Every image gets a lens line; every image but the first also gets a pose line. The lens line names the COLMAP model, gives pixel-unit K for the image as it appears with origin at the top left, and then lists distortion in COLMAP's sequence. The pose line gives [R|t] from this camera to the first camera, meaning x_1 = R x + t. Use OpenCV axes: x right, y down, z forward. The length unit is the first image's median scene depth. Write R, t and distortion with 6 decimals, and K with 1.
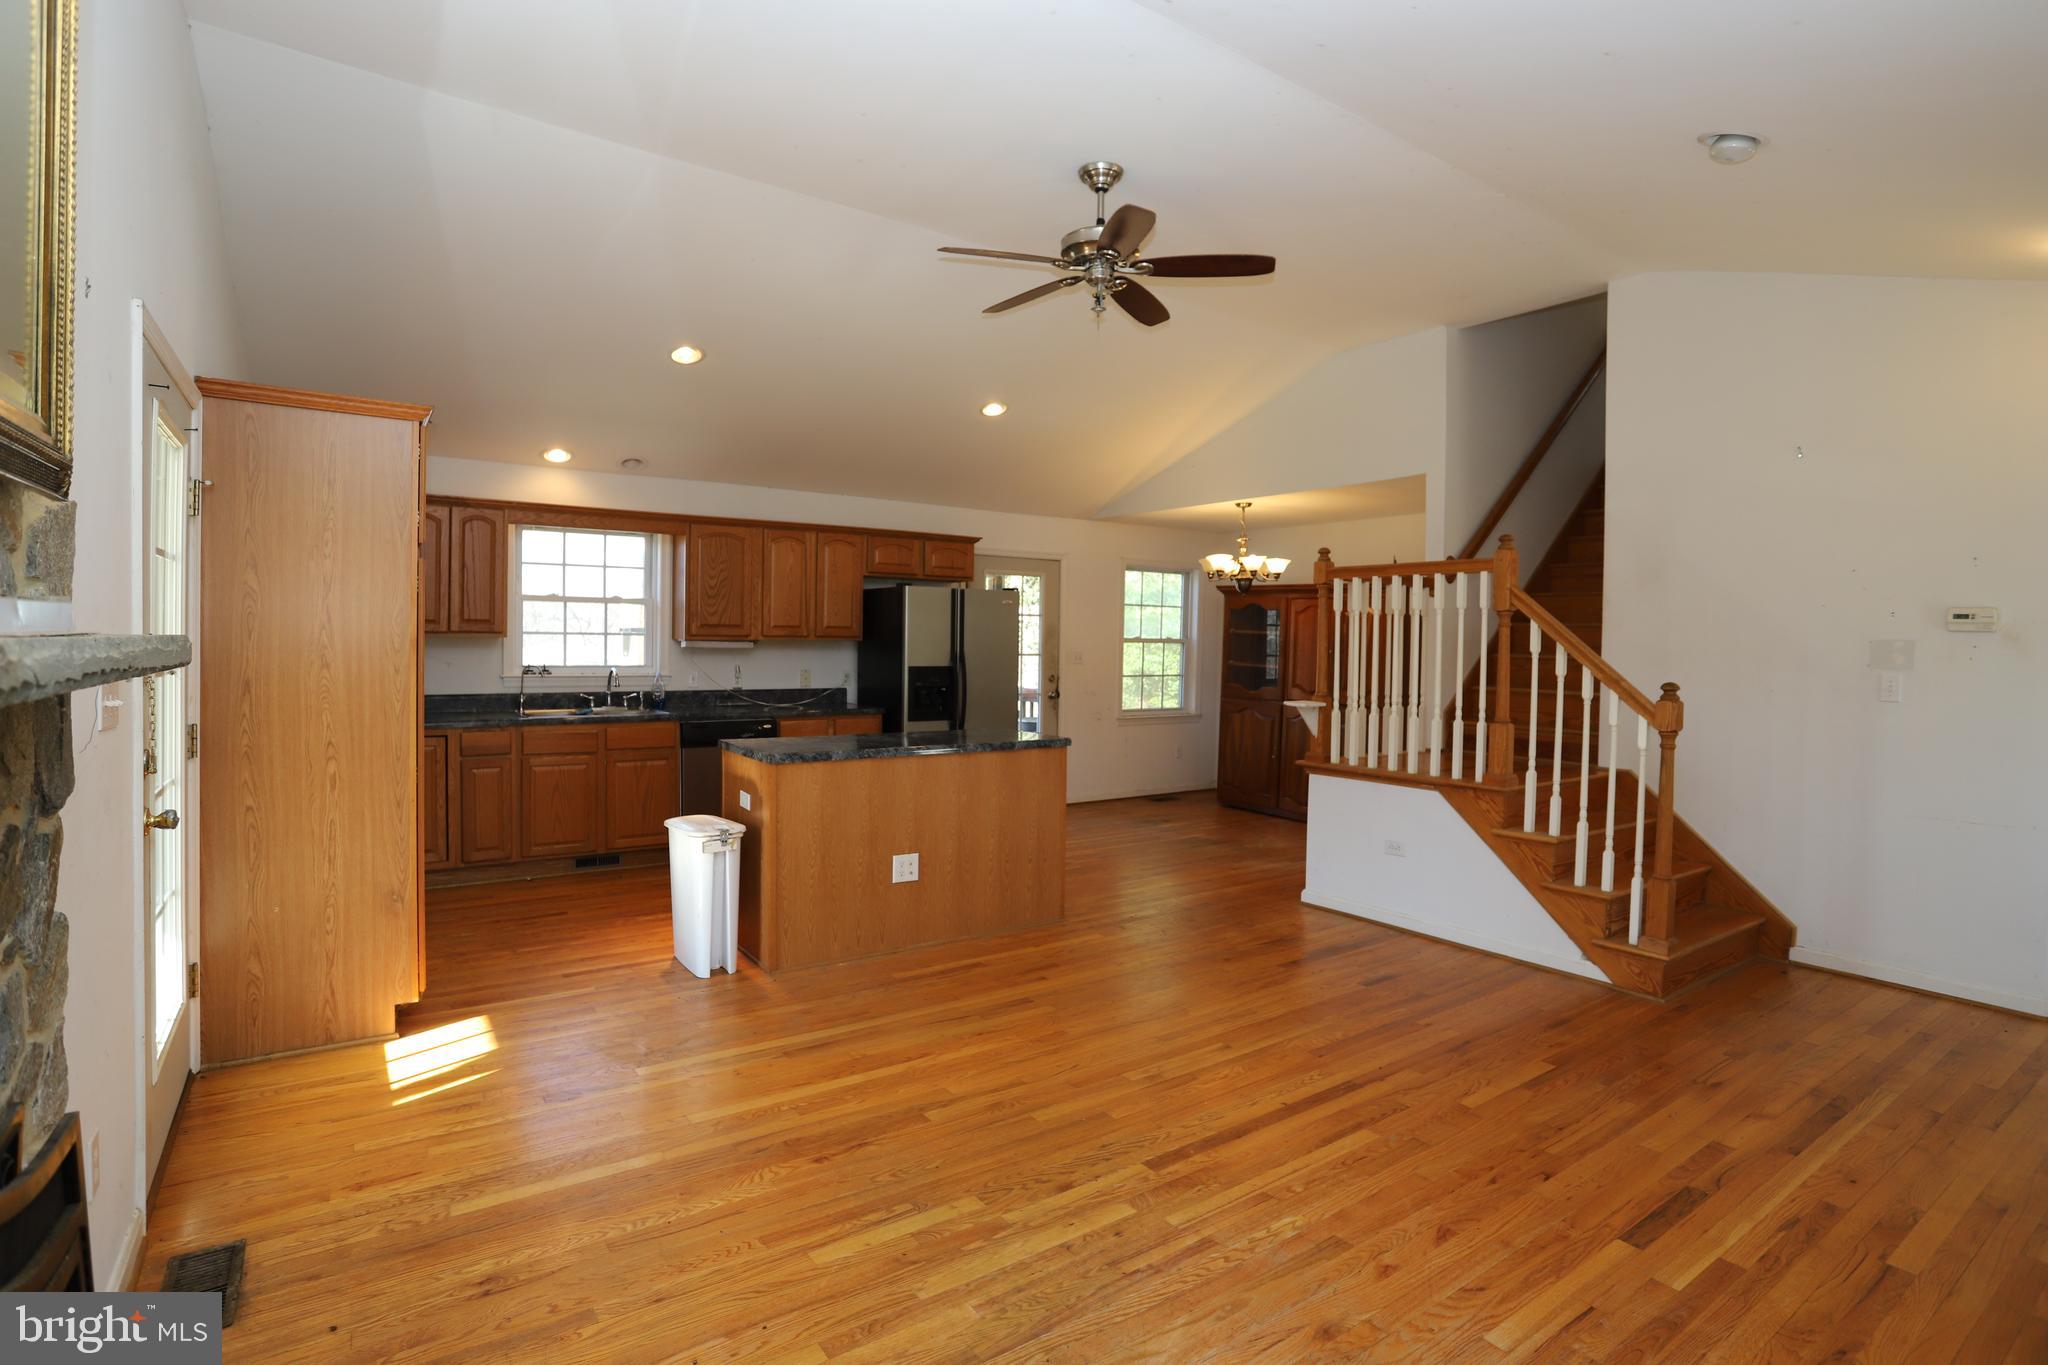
lens RADIAL K [[998.6, 0, 1014.0], [0, 998.6, 667.2], [0, 0, 1]] dist [-0.084477, 0.042417]
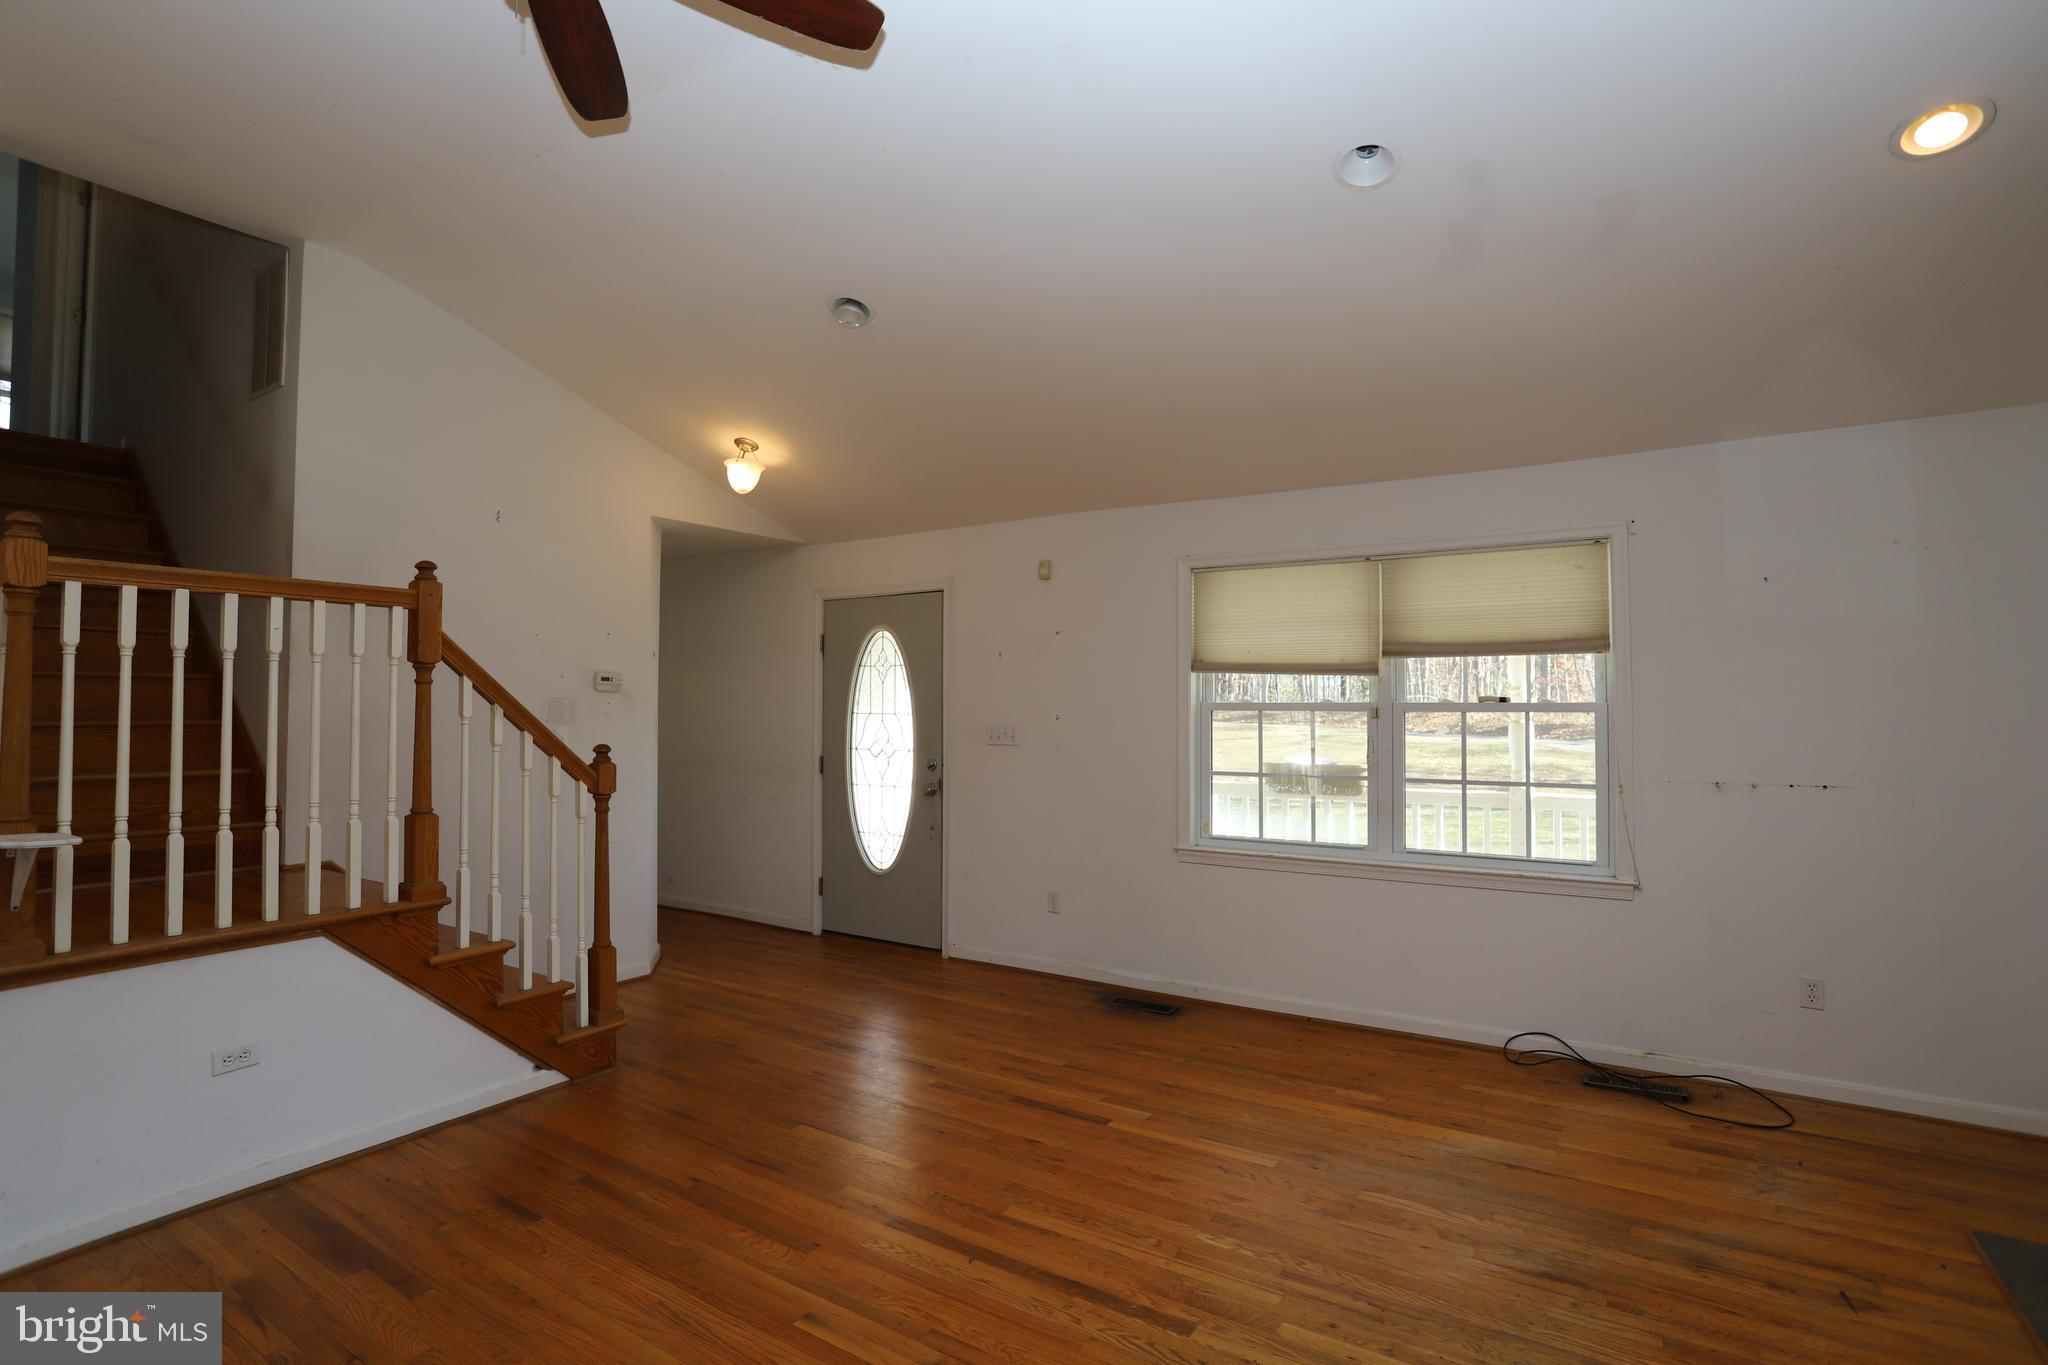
lens RADIAL K [[998.6, 0, 1014.0], [0, 998.6, 667.2], [0, 0, 1]] dist [-0.084477, 0.042417]
pose [[-0.381007, 0.020946, 0.924335, -0.403710], [0.018641, 0.999714, -0.014971, -0.039239], [-0.924384, 0.011526, -0.381289, 0.989546]]
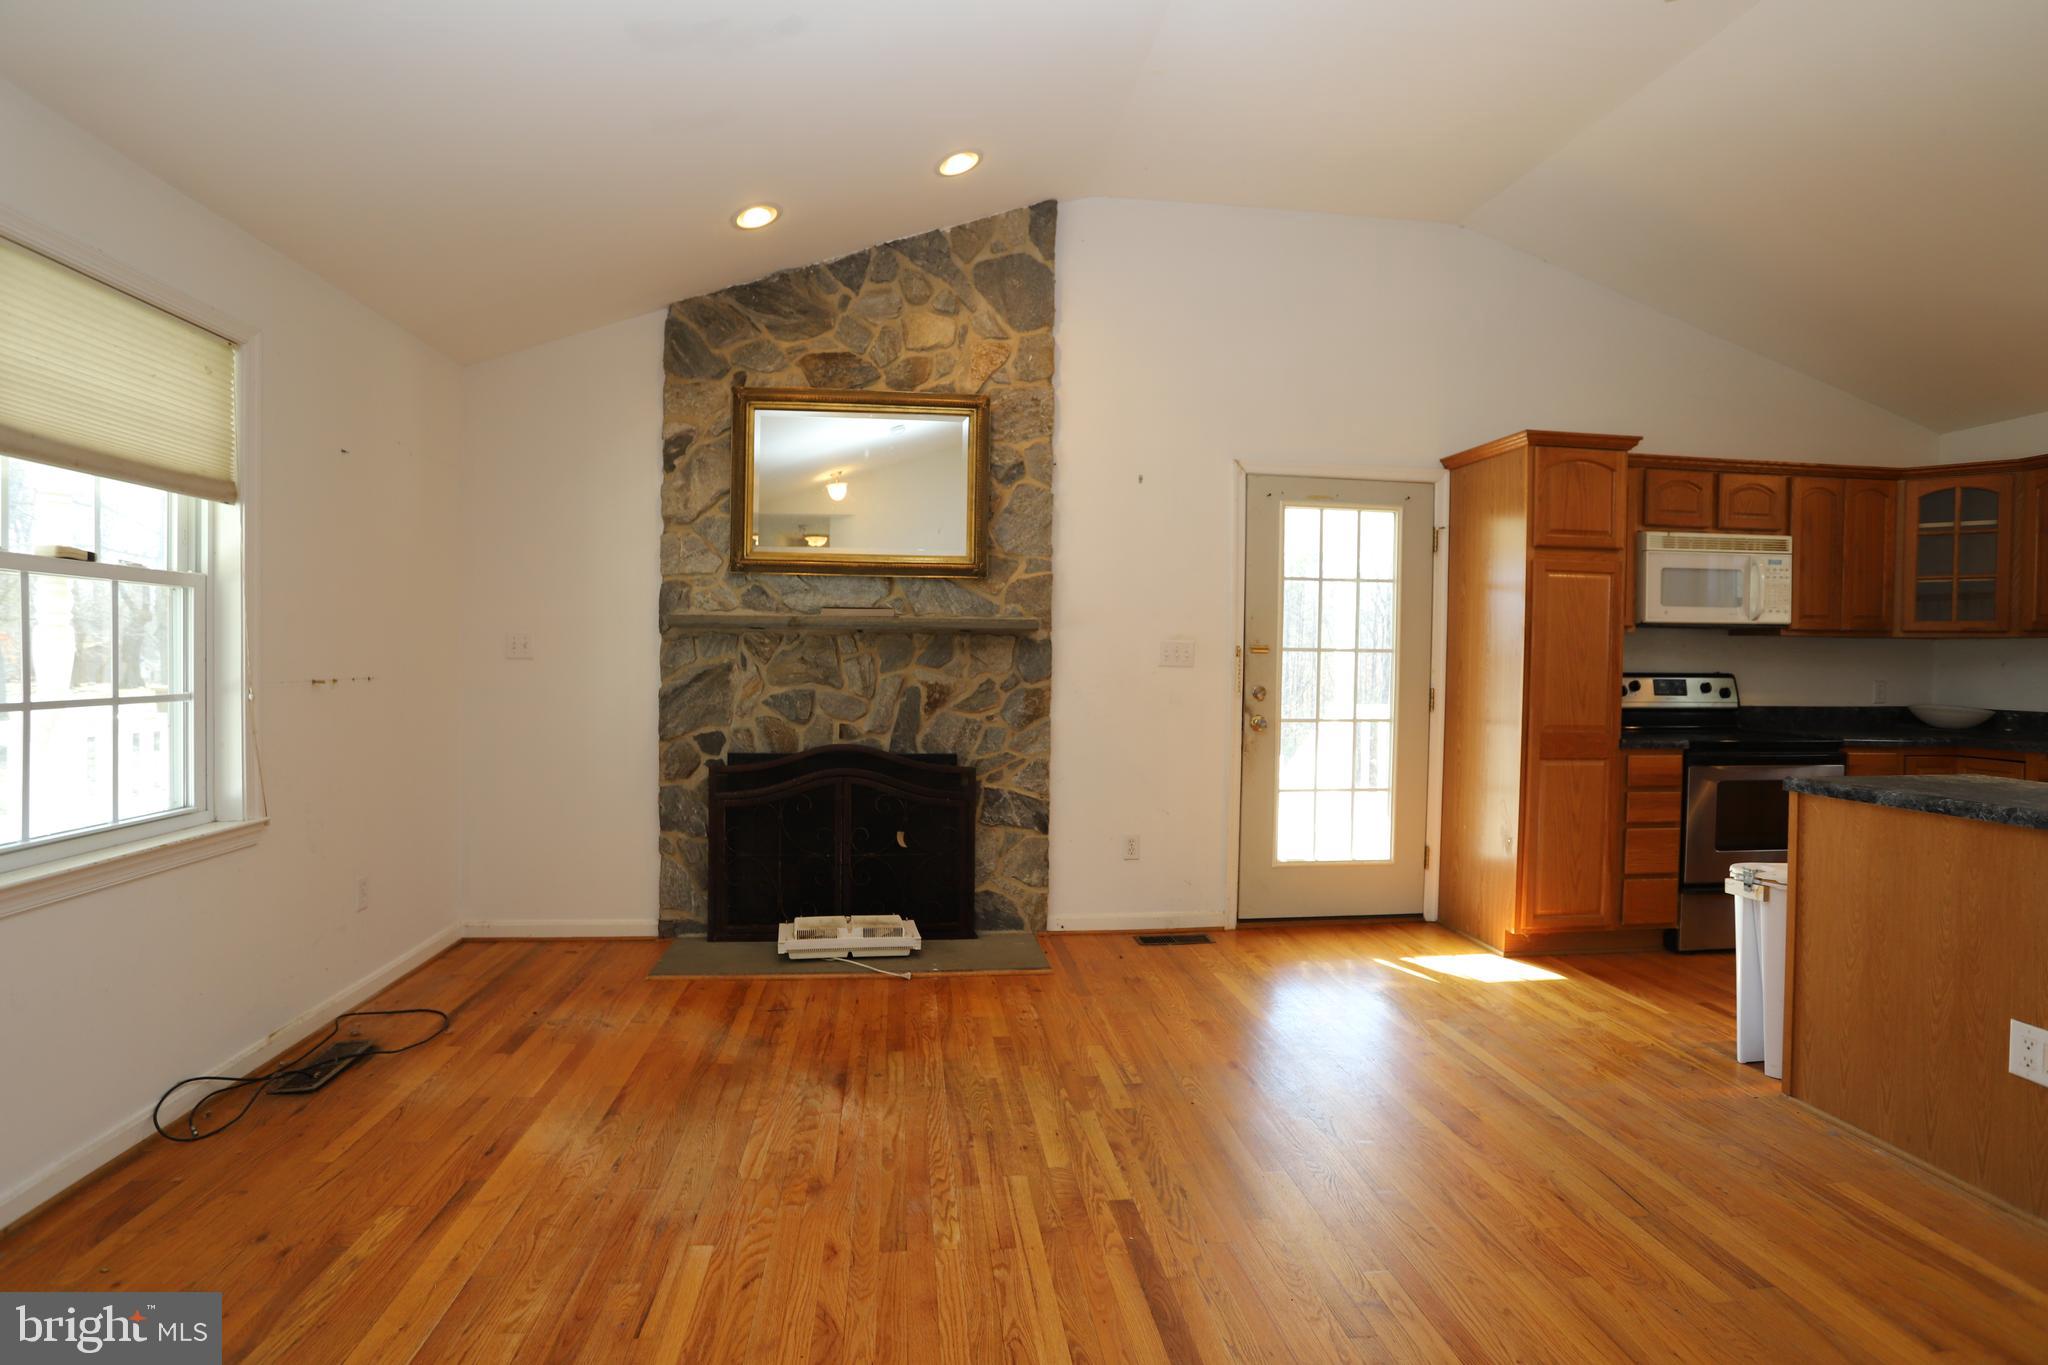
lens RADIAL K [[998.6, 0, 1014.0], [0, 998.6, 667.2], [0, 0, 1]] dist [-0.084477, 0.042417]
pose [[-0.472340, -0.010864, -0.881350, 0.635109], [-0.041948, 0.999068, 0.010167, 0.028662], [0.880418, 0.041773, -0.472355, 0.882414]]
